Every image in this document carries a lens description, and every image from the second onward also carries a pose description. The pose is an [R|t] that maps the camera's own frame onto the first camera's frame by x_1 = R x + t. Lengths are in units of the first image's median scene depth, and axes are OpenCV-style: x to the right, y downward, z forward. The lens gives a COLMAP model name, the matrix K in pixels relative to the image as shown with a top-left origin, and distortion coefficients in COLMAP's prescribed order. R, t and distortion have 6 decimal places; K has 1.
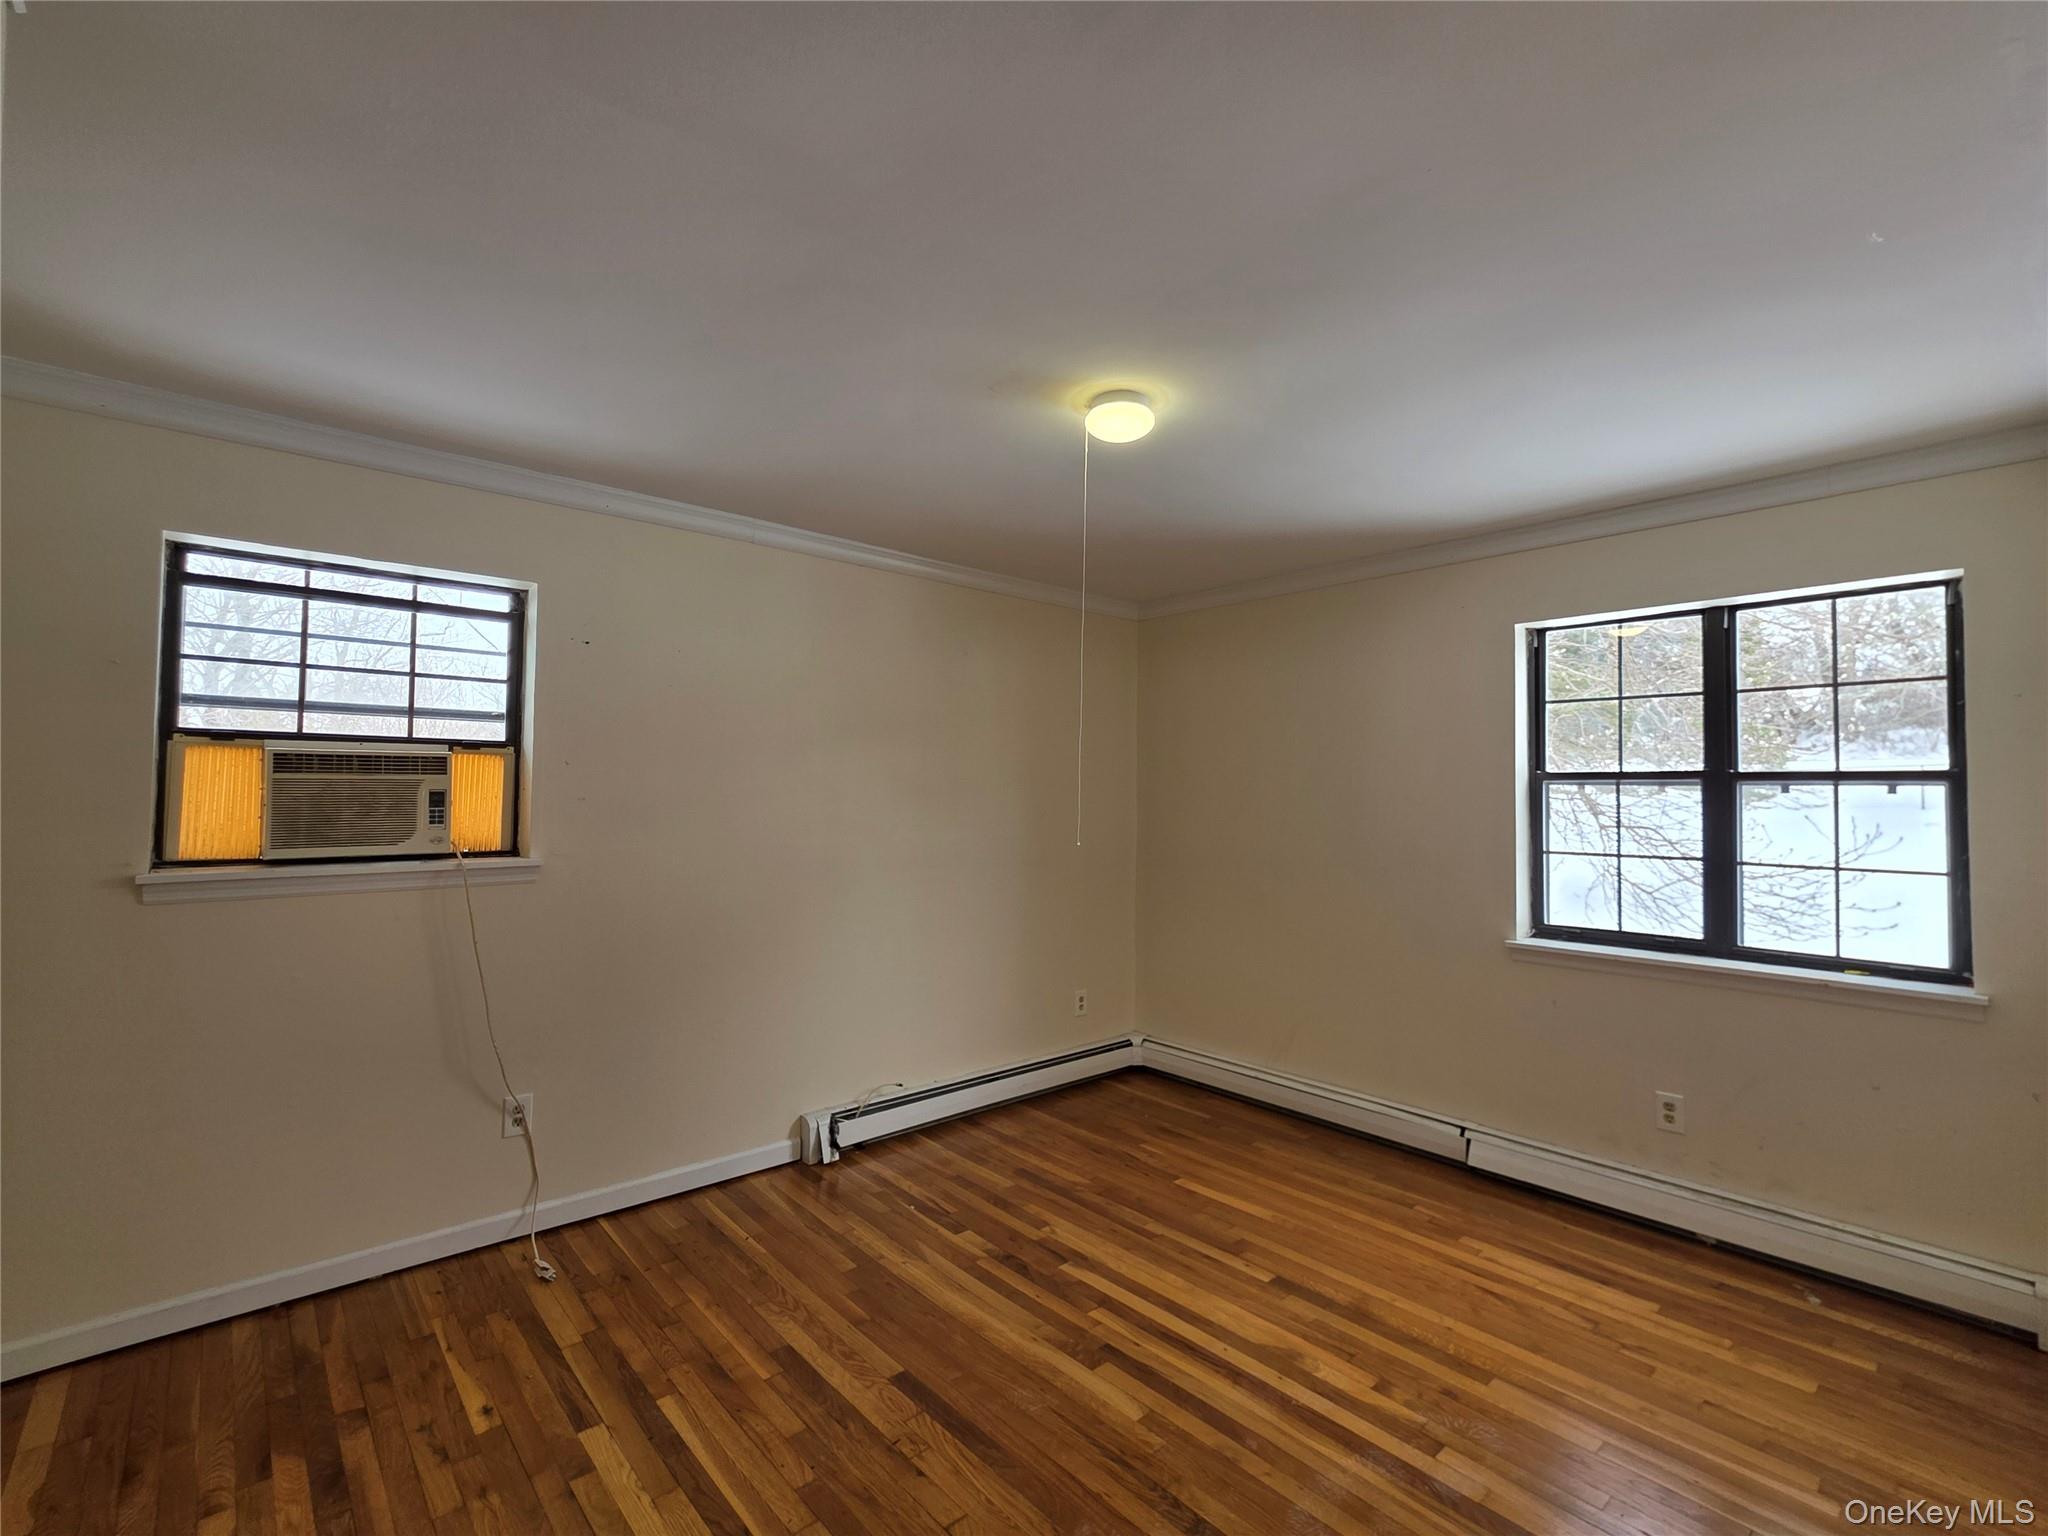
lens RADIAL K [[911.3, 0, 1015.1], [0, 911.3, 765.9], [0, 0, 1]] dist [0.001800, 0.001339]
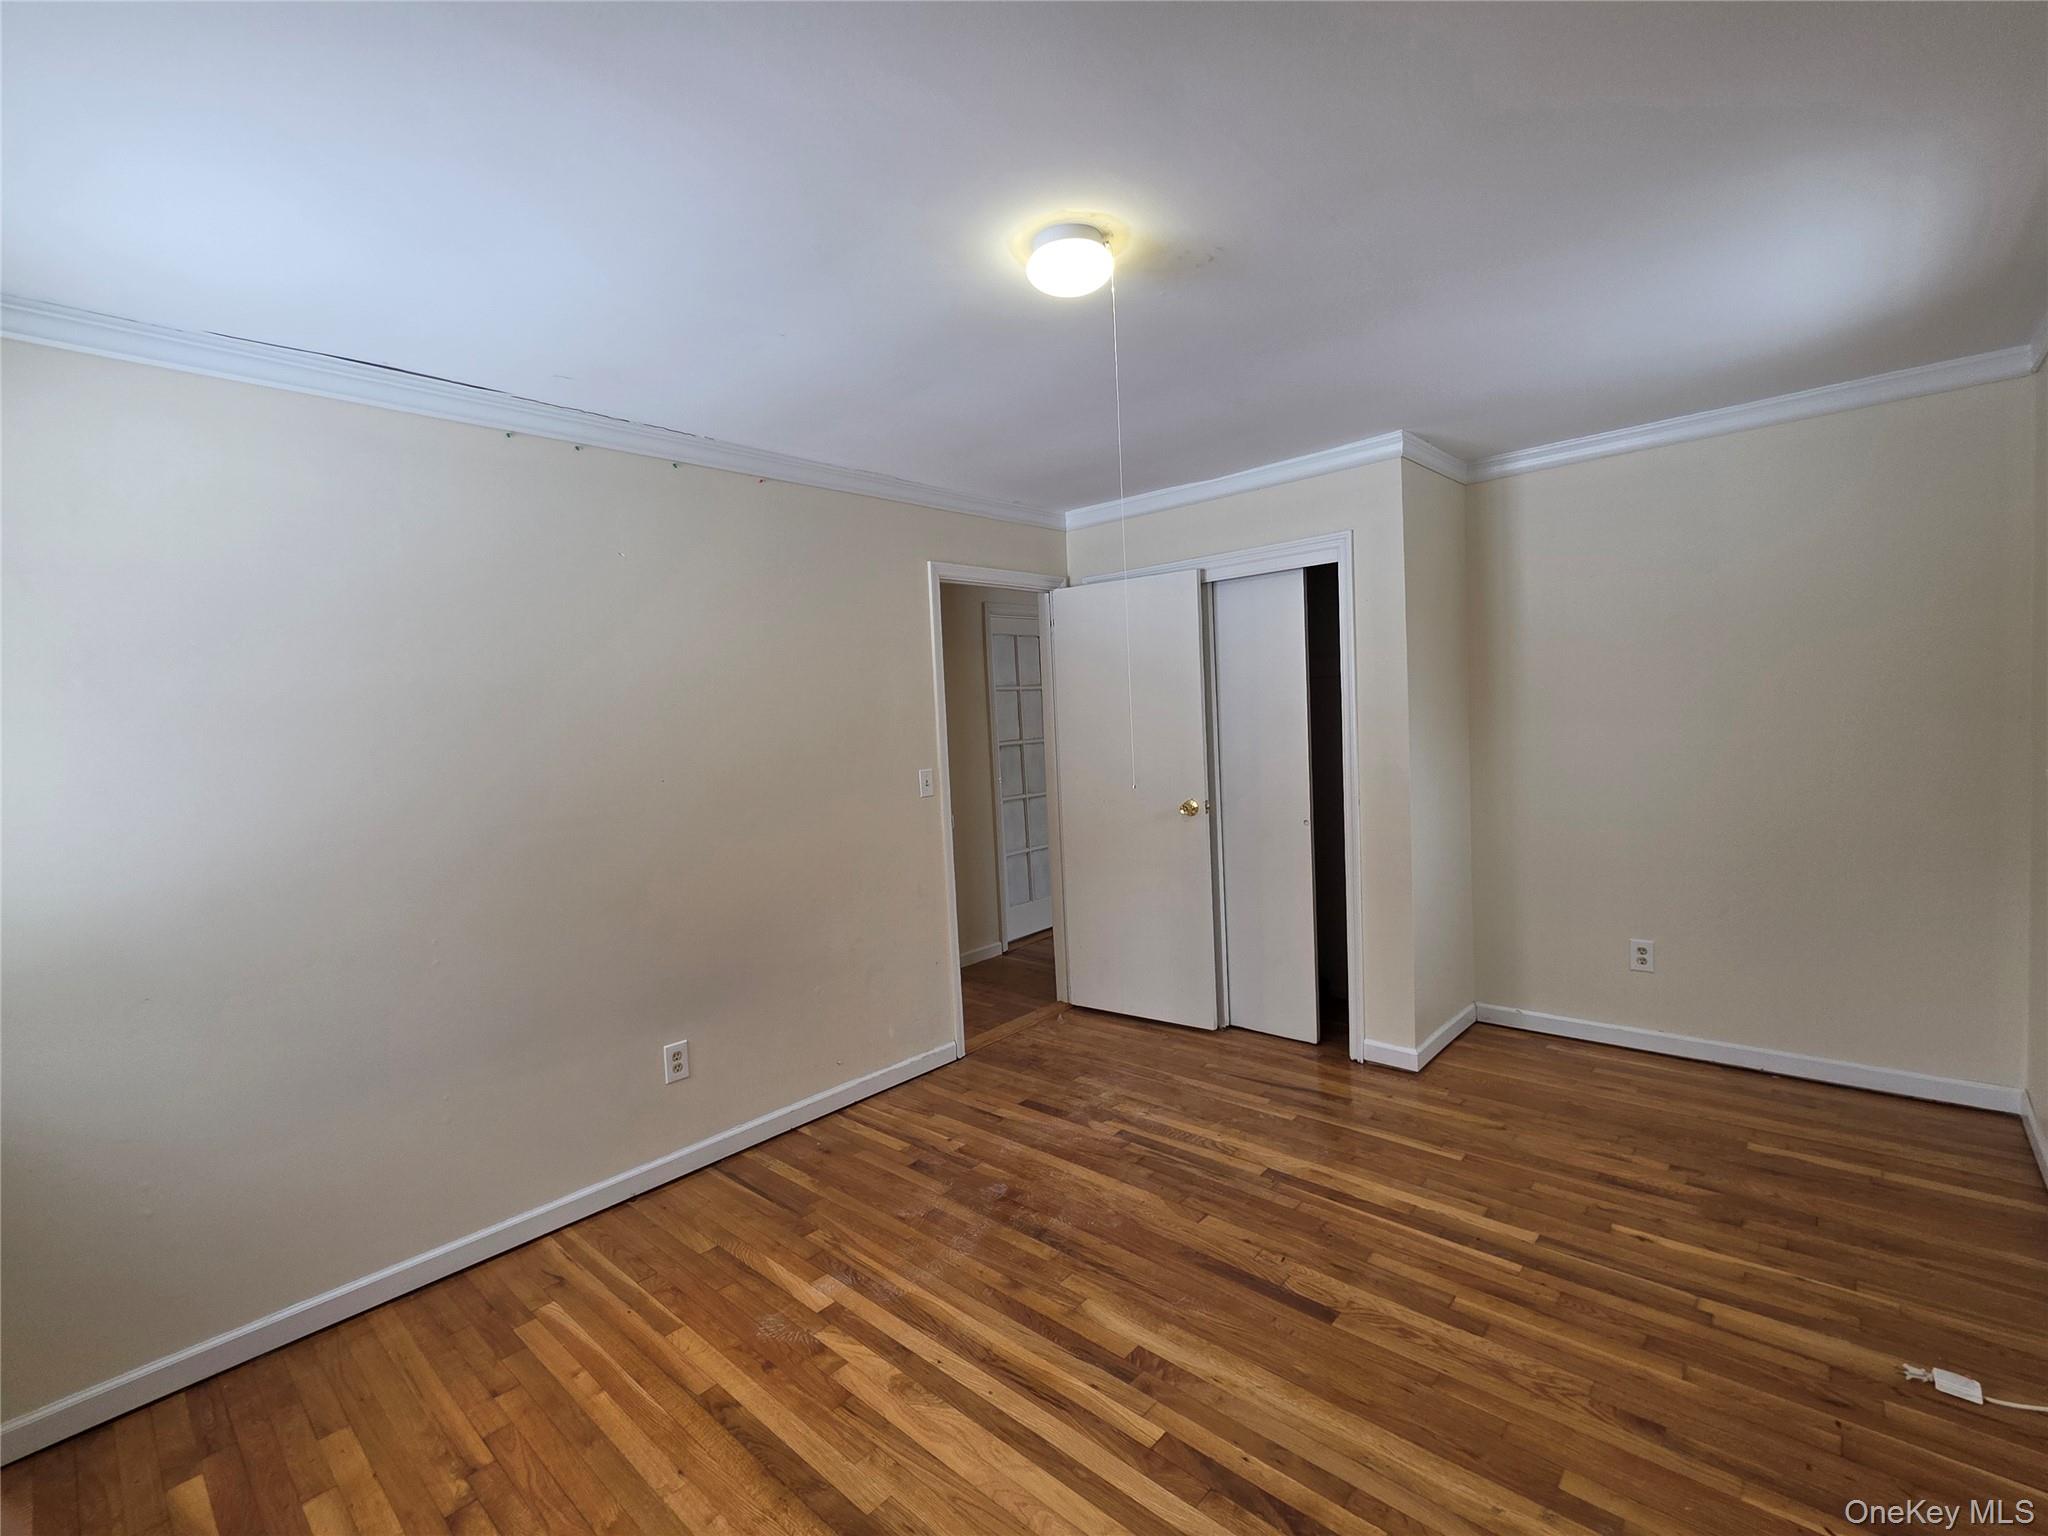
lens RADIAL K [[911.3, 0, 1015.1], [0, 911.3, 765.9], [0, 0, 1]] dist [0.001800, 0.001339]
pose [[-0.992921, 0.043751, -0.110427, 0.220002], [0.041361, 0.998860, 0.023838, 0.034099], [0.111344, 0.019102, -0.993598, 1.454055]]
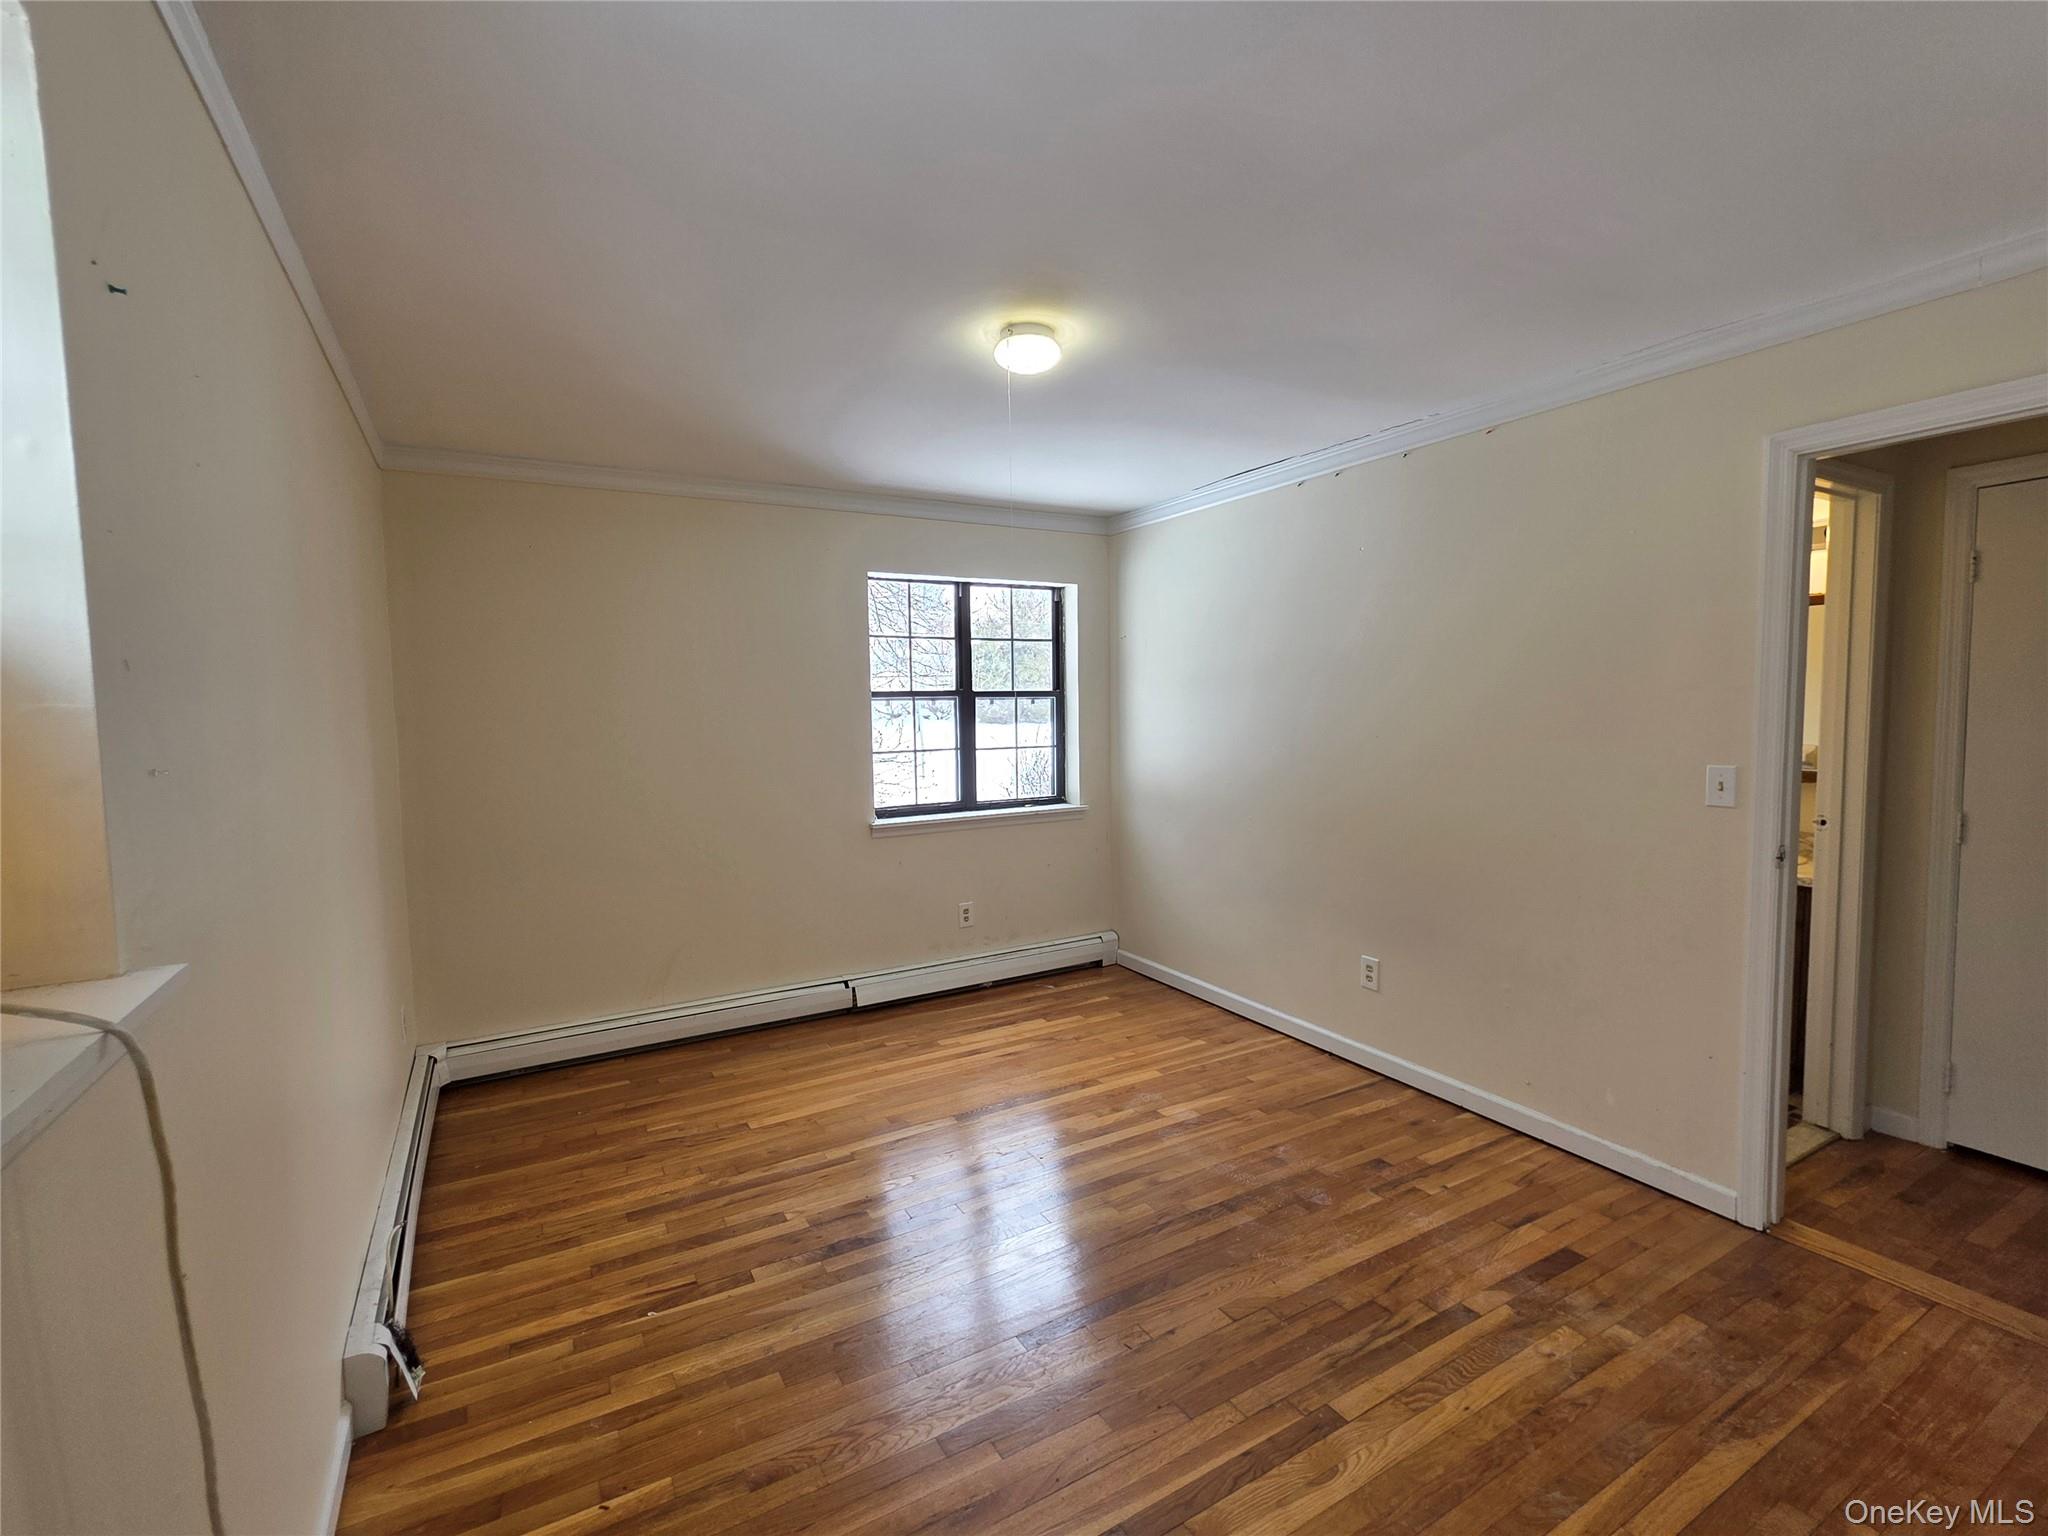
lens RADIAL K [[911.3, 0, 1015.1], [0, 911.3, 765.9], [0, 0, 1]] dist [0.001800, 0.001339]
pose [[0.203043, -0.079828, 0.975910, -0.752939], [-0.012116, 0.996390, 0.084024, 0.002521], [-0.979095, -0.028885, 0.201342, 0.636755]]
